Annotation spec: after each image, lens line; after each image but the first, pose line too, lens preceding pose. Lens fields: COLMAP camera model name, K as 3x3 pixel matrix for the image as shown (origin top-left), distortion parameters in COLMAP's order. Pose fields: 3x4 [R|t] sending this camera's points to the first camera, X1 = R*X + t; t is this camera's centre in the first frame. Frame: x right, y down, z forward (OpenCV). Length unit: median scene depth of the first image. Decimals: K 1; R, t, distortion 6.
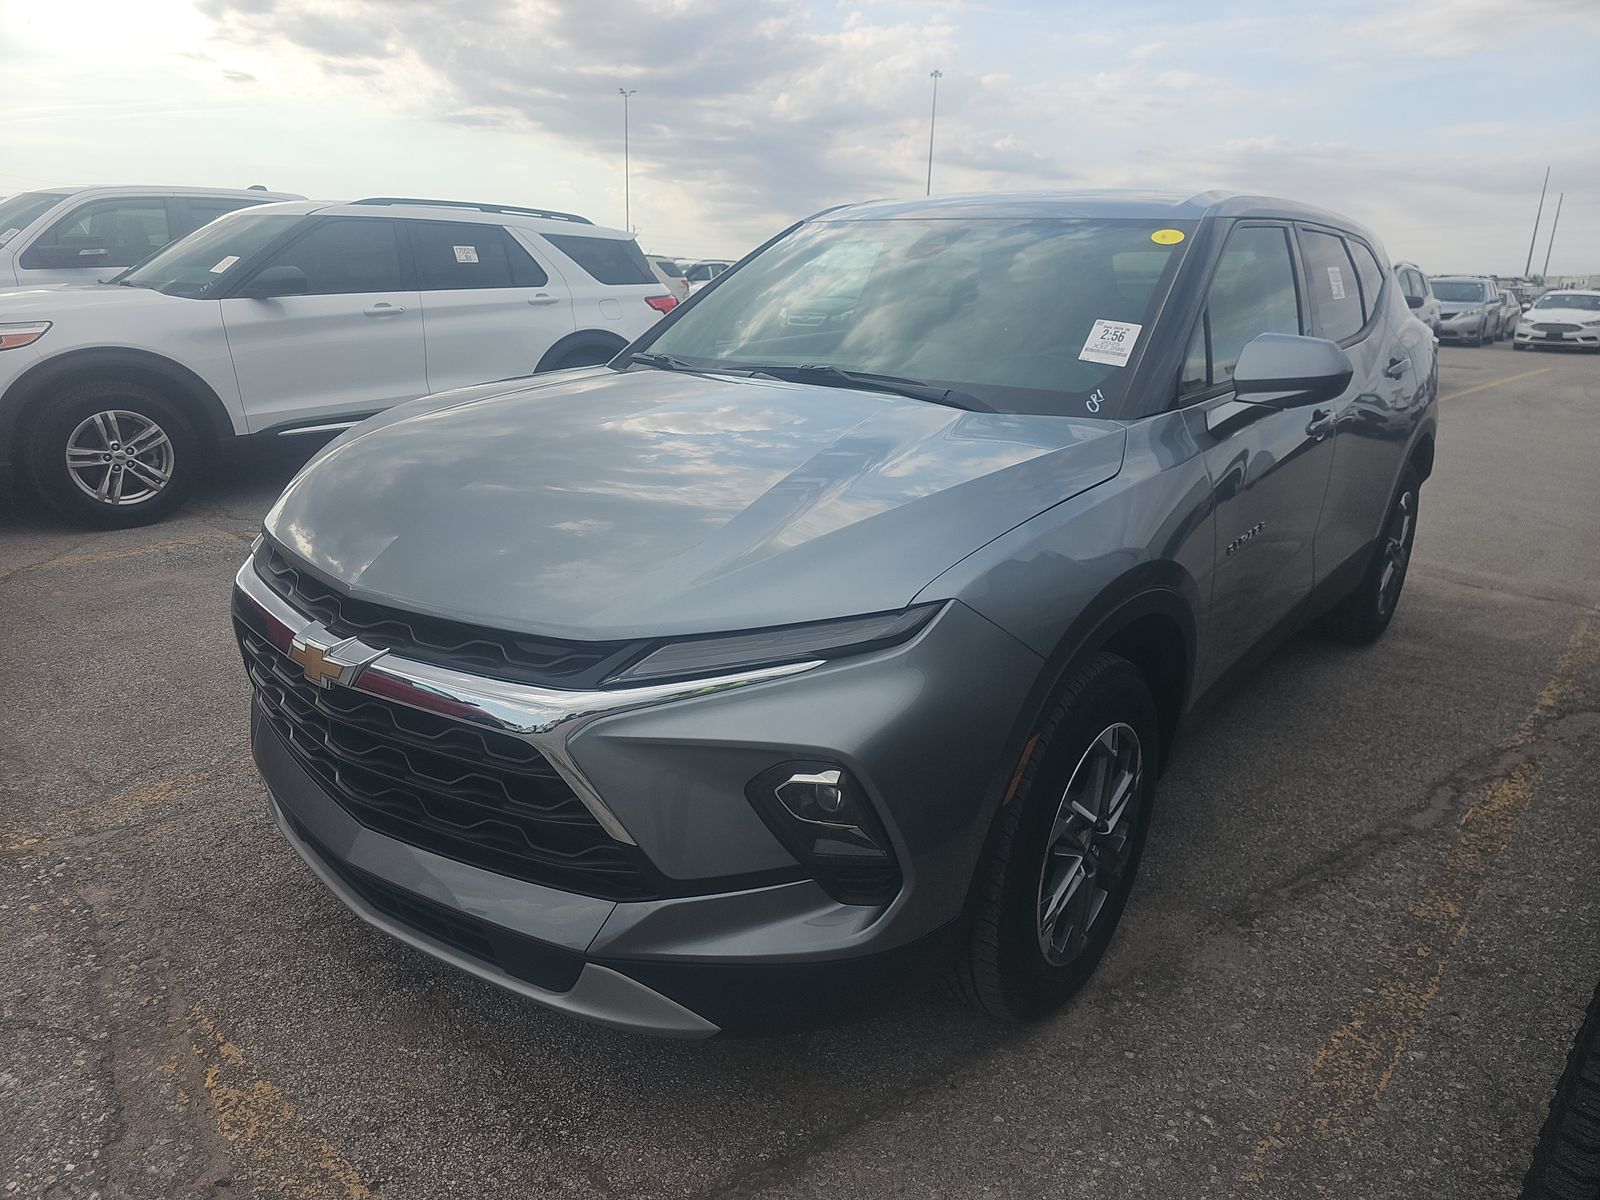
lens RADIAL K [[1048.7, 0, 789.9], [0, 1048.7, 634.4], [0, 0, 1]] dist [0.045071, -0.039106]
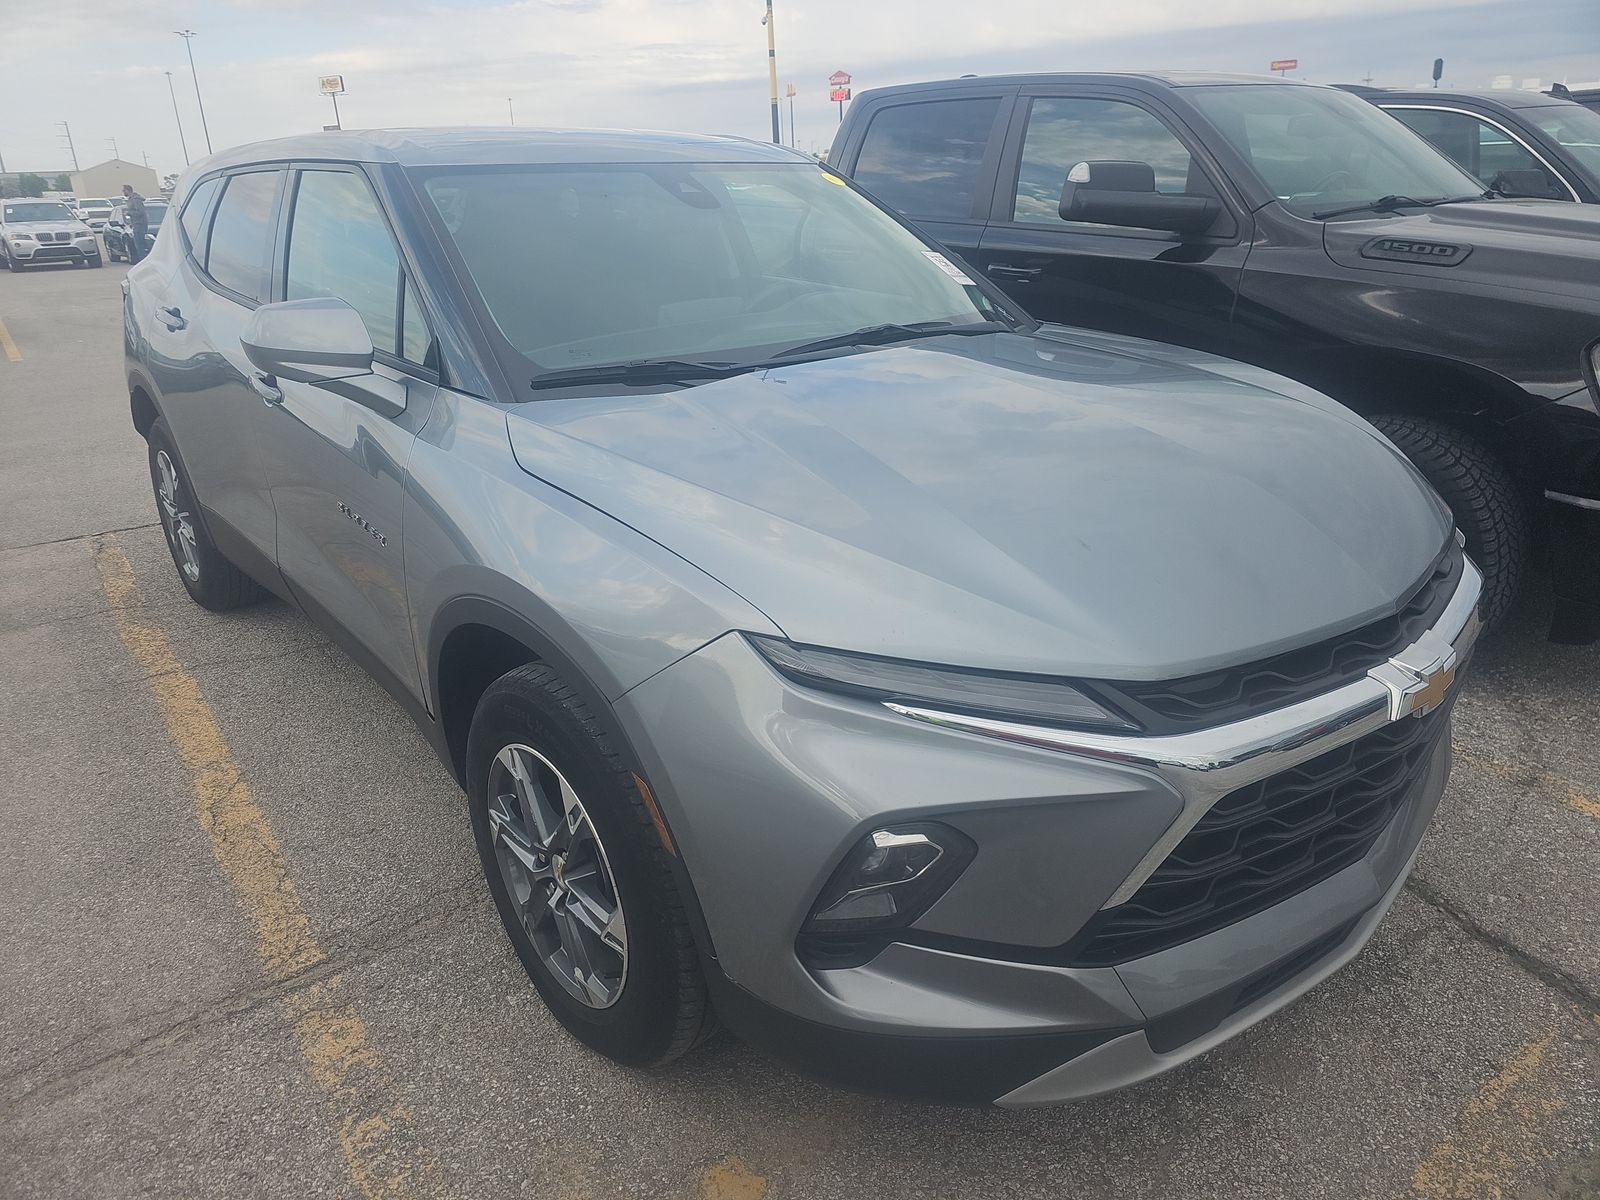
lens RADIAL K [[1051.2, 0, 800.0], [0, 1051.2, 600.0], [0, 0, 1]] dist [0.048330, -0.045970]
pose [[0.193186, -0.378907, 0.905046, -1.276463], [0.342785, 0.890362, 0.299590, -0.466494], [-0.919335, 0.252360, 0.301889, 1.144887]]
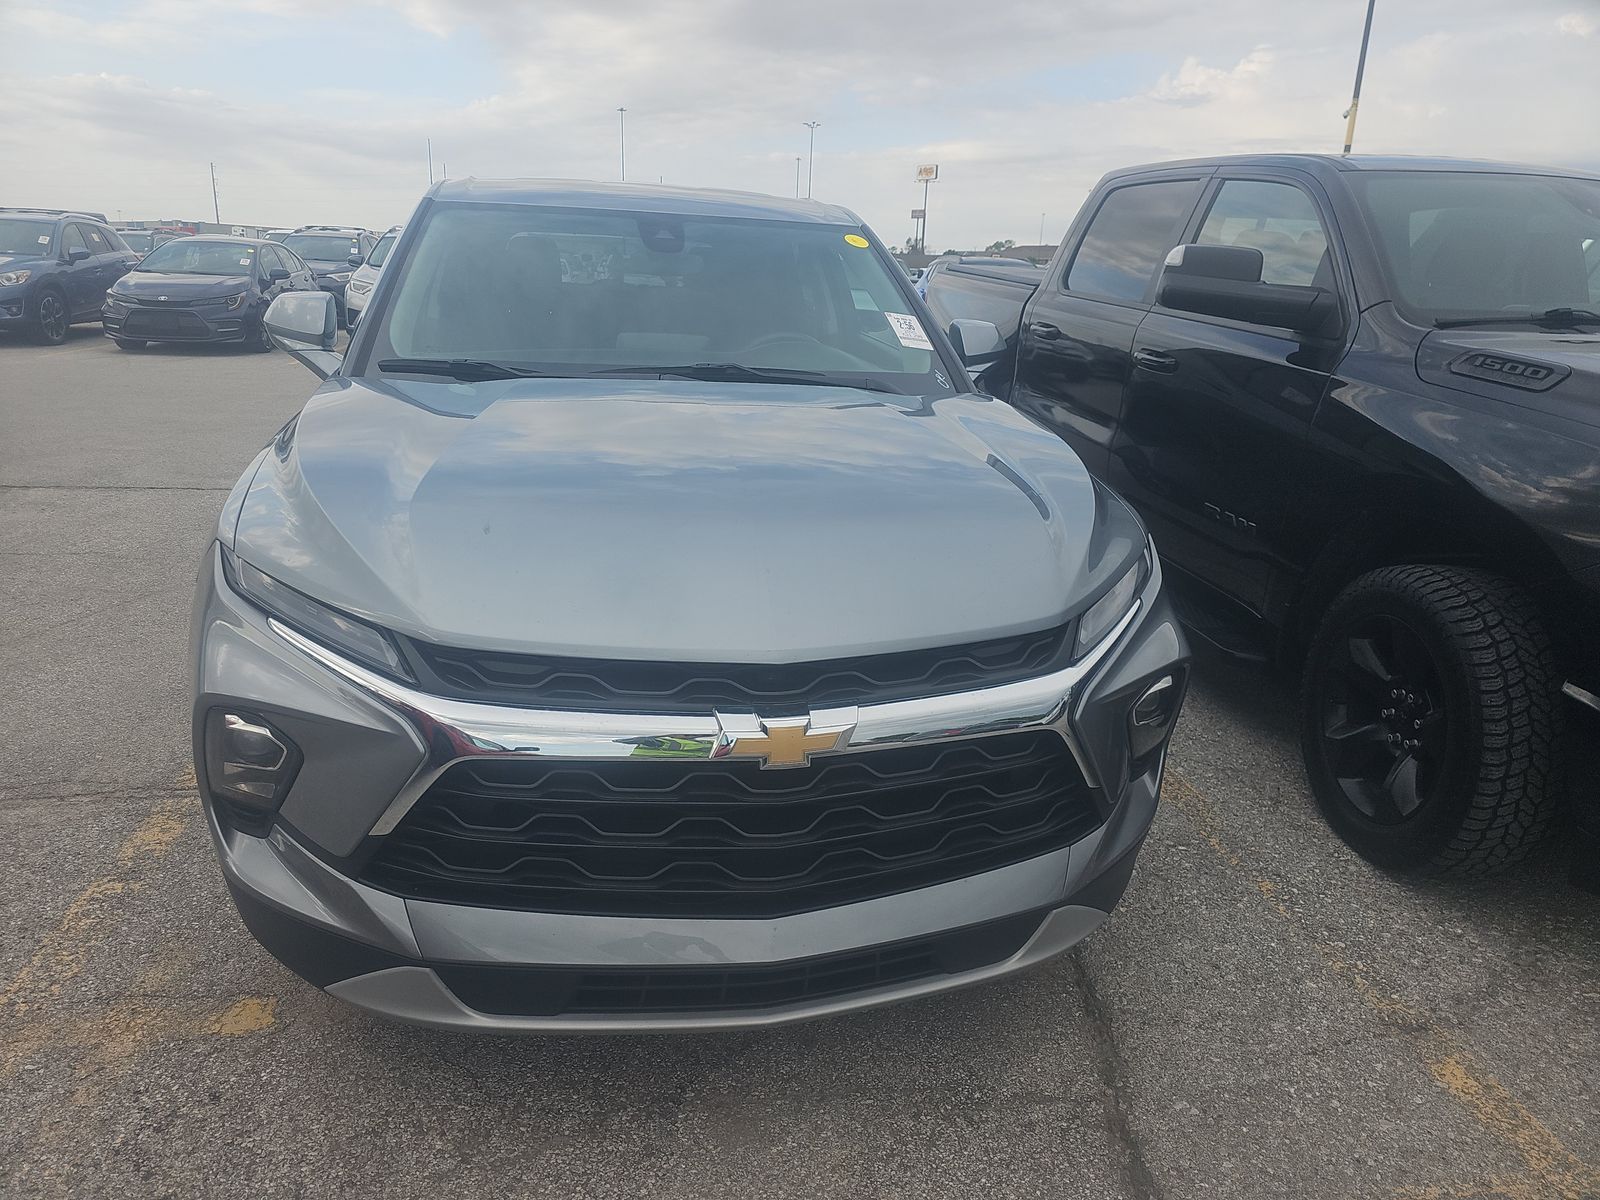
lens RADIAL K [[1048.7, 0, 789.9], [0, 1048.7, 634.4], [0, 0, 1]] dist [0.045071, -0.039106]
pose [[0.627565, -0.246634, 0.738467, -1.012035], [0.219789, 0.966041, 0.135858, -0.167475], [-0.746897, 0.077047, 0.660461, 0.400880]]
